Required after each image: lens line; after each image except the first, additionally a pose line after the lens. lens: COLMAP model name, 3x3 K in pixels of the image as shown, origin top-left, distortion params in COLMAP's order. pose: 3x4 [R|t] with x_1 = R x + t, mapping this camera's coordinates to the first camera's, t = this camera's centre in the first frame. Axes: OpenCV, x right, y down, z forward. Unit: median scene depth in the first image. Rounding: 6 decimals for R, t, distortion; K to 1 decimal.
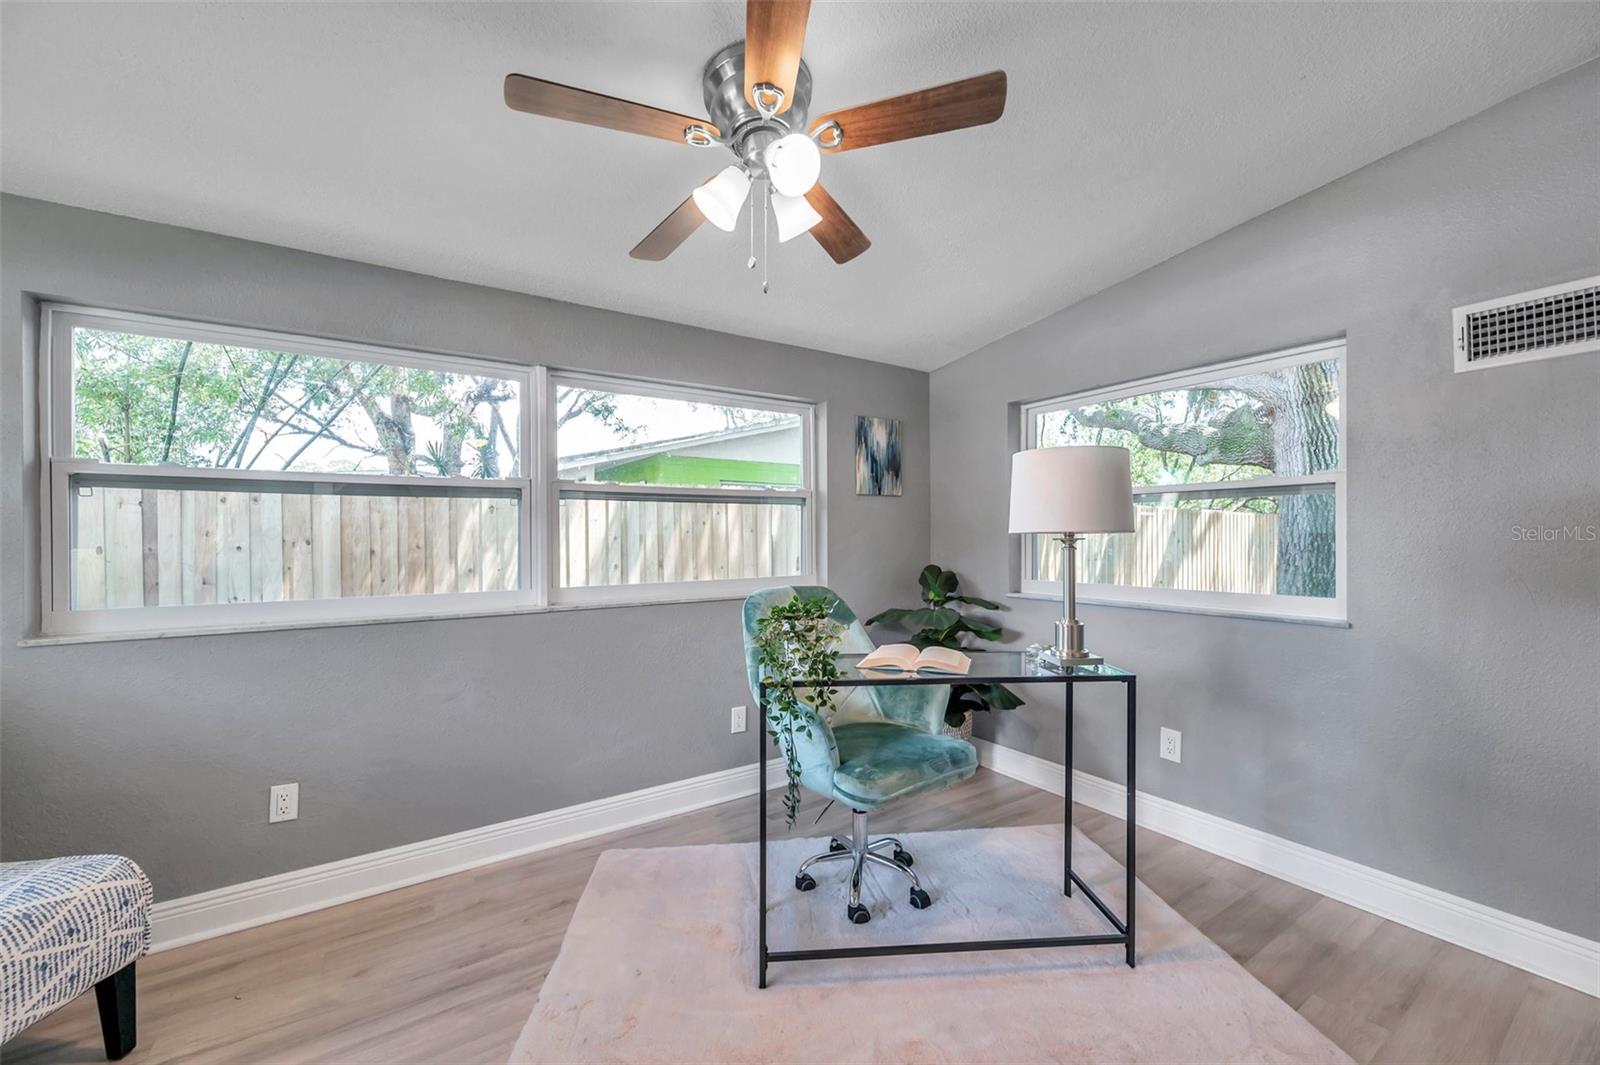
lens RADIAL K [[638.4, 0, 803.1], [0, 638.4, 536.4], [0, 0, 1]] dist [0.000971, -0.000379]
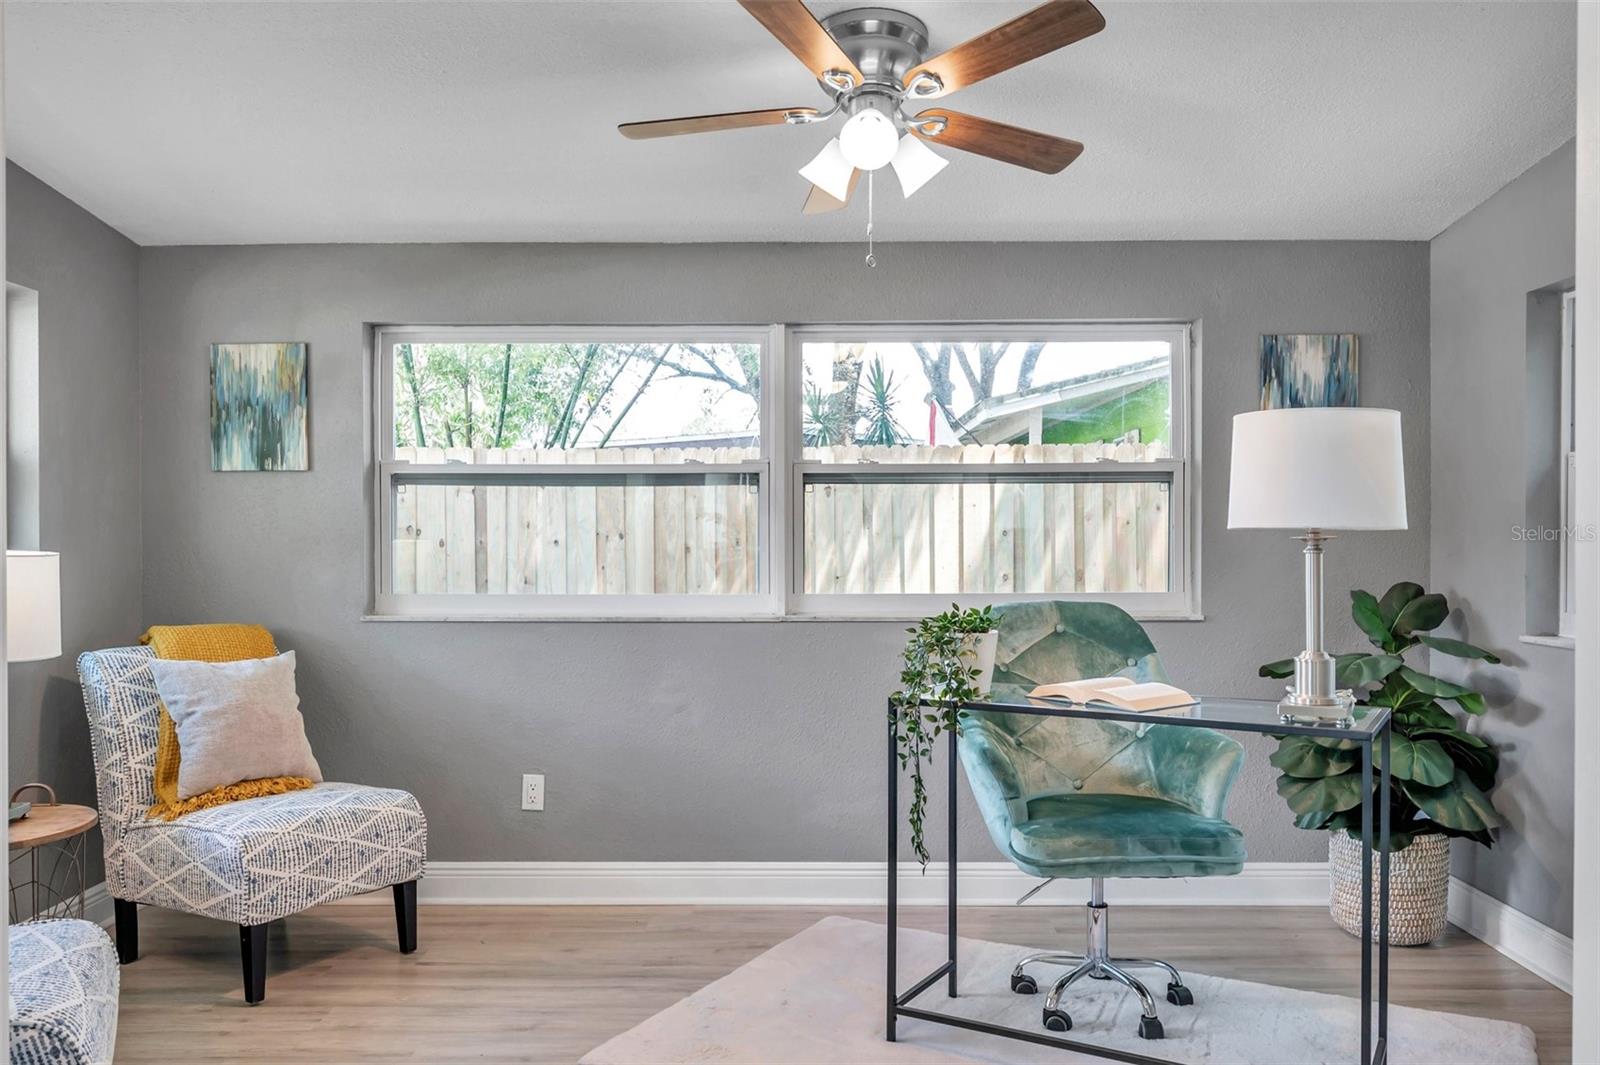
lens RADIAL K [[1272.5, 0, 797.5], [0, 1272.5, 543.3], [0, 0, 1]] dist [-0.001336, -0.001057]
pose [[0.826663, 0.010035, -0.562607, 0.661461], [-0.003521, 0.999914, 0.012661, -0.005269], [0.562686, -0.008486, 0.826627, -0.426748]]
